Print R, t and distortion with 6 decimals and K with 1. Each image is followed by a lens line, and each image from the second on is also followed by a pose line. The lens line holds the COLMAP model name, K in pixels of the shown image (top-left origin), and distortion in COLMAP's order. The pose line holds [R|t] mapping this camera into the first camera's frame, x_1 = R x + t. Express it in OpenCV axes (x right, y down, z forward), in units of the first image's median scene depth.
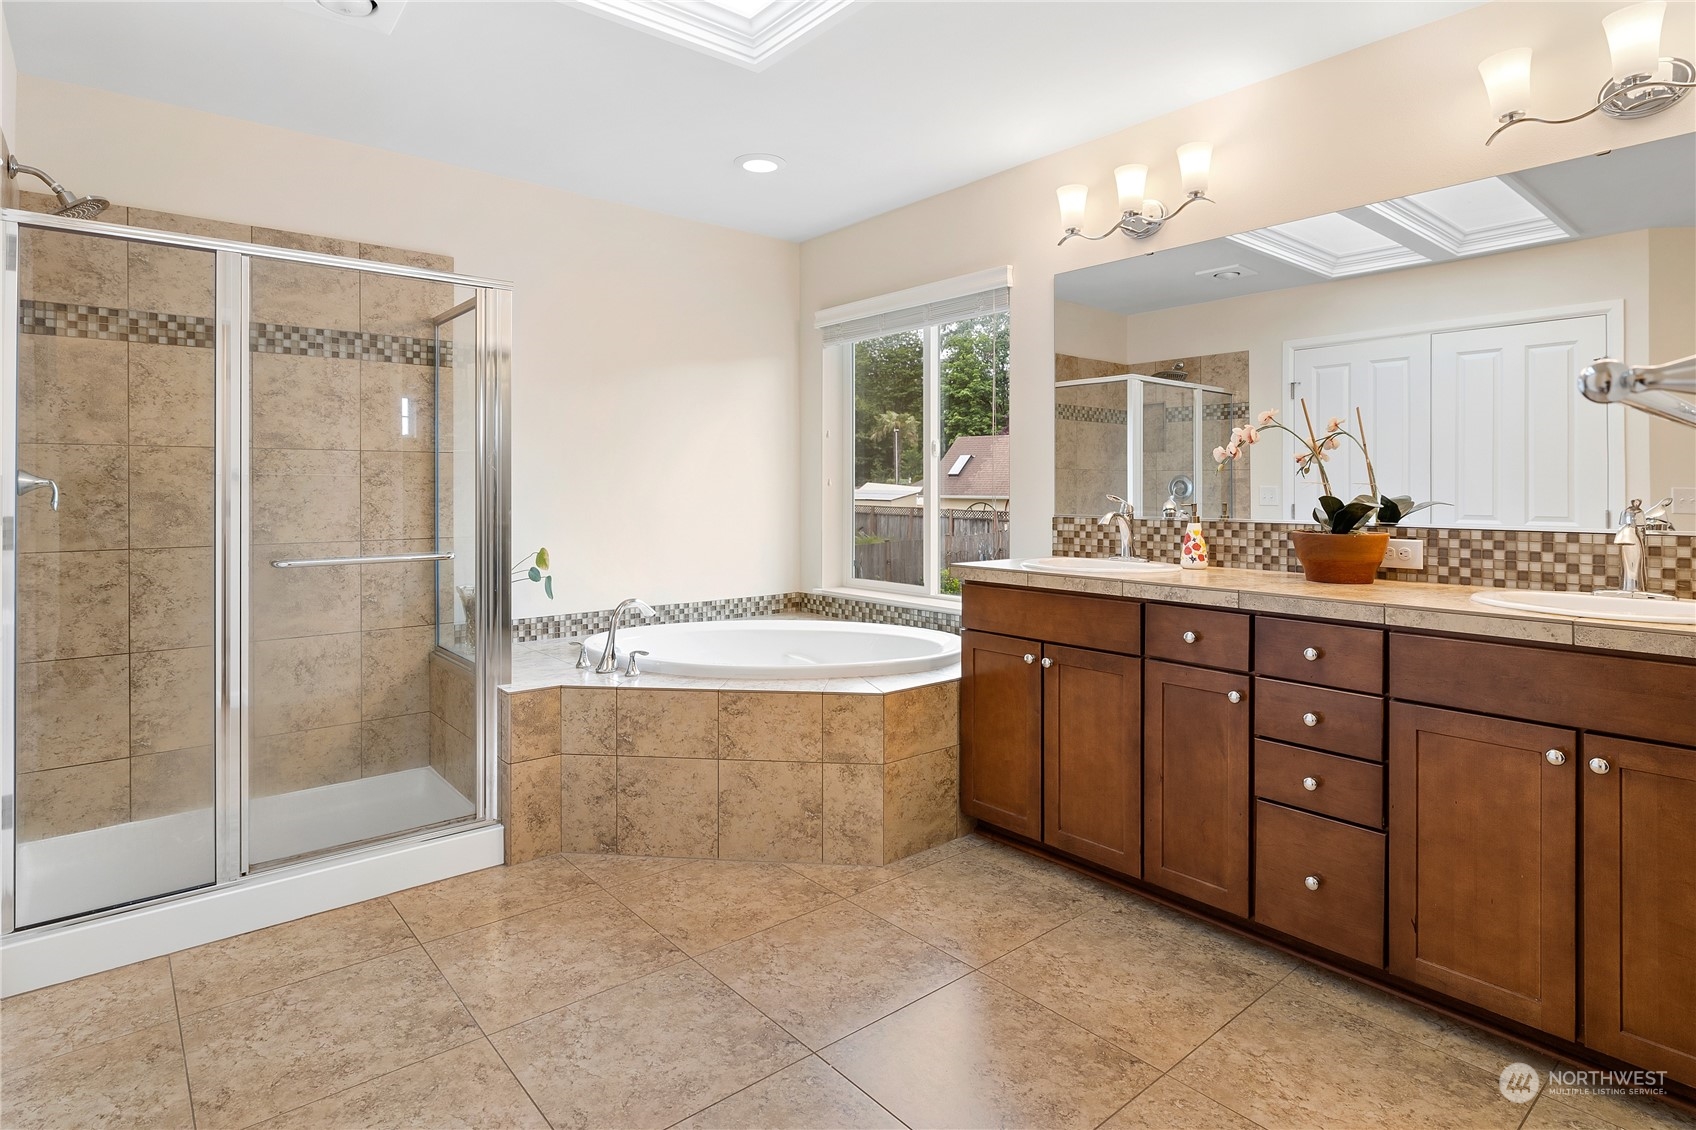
lens RADIAL K [[895.0, 0, 848.7], [0, 895.0, 483.8], [0, 0, 1]] dist [-0.001962, 0.000836]
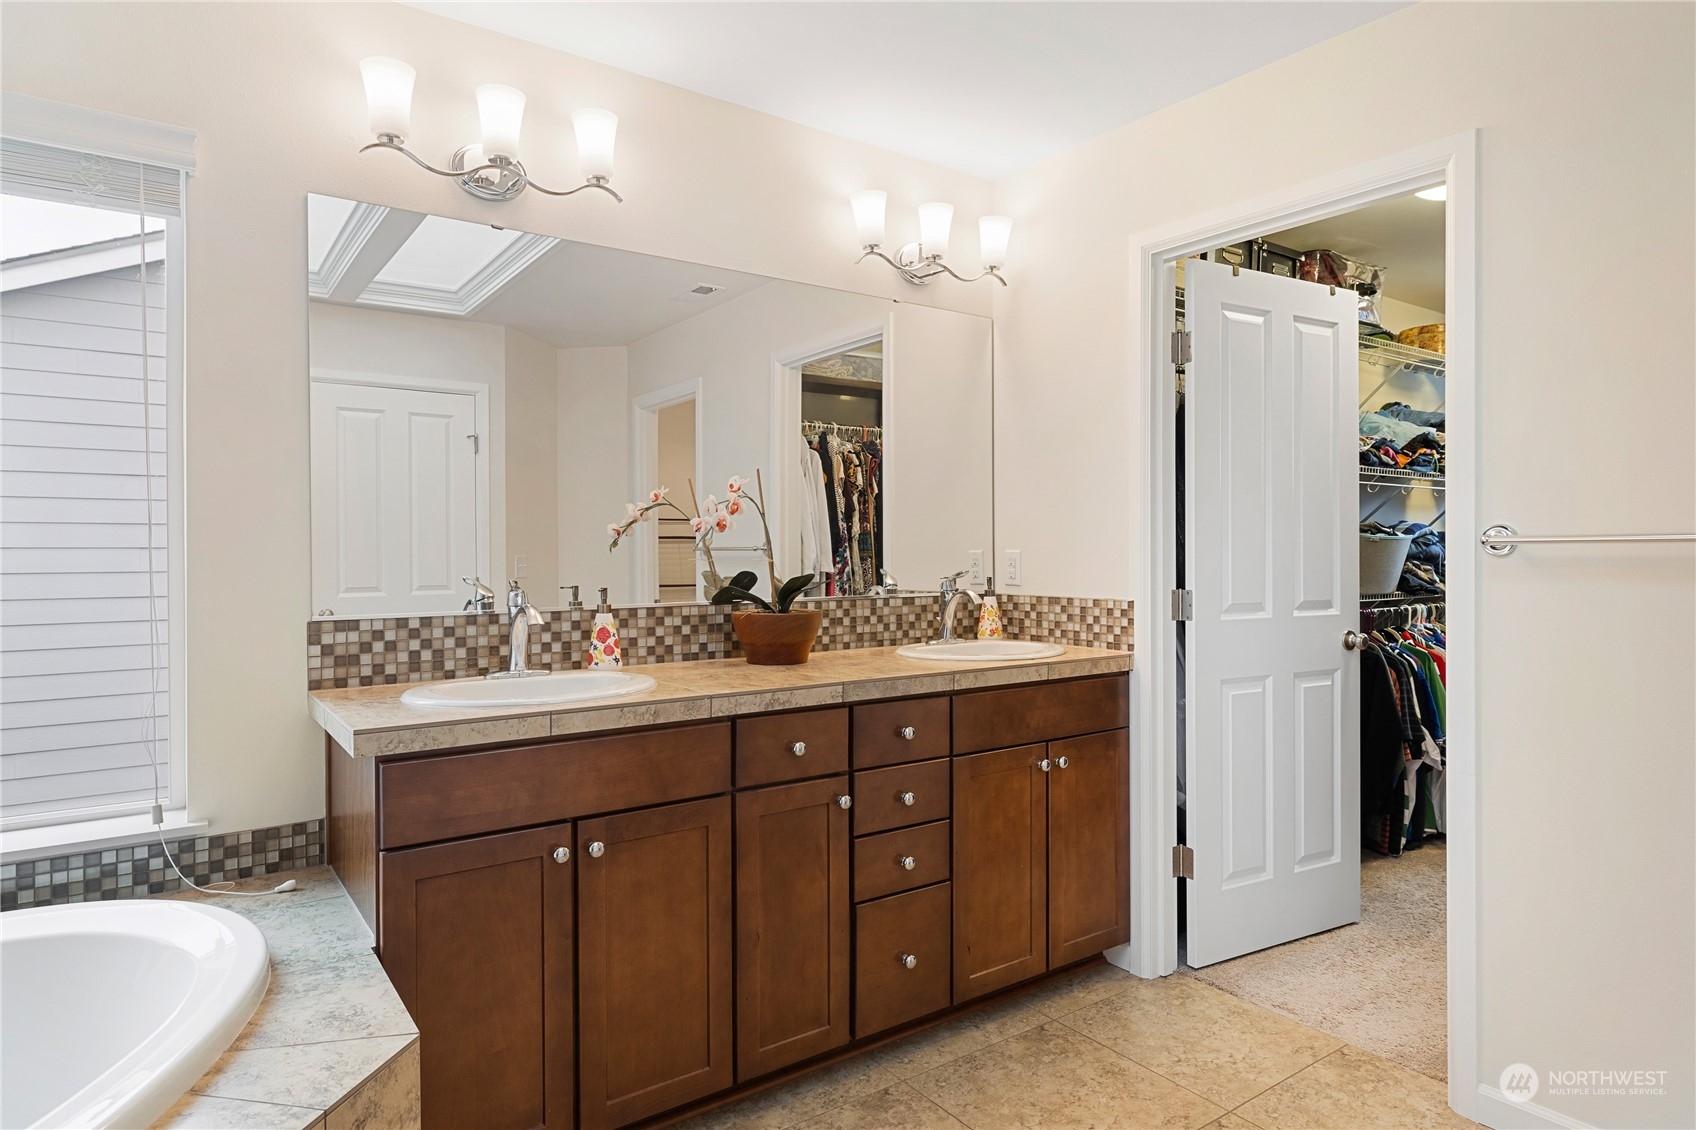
lens RADIAL K [[981.5, 0, 848.0], [0, 981.5, 565.0], [0, 0, 1]] dist [-0.001780, -0.001473]
pose [[0.078884, -0.015482, 0.996764, -0.445513], [-0.000138, 0.999879, 0.015542, -0.010106], [-0.996884, -0.001364, 0.078872, 0.766637]]
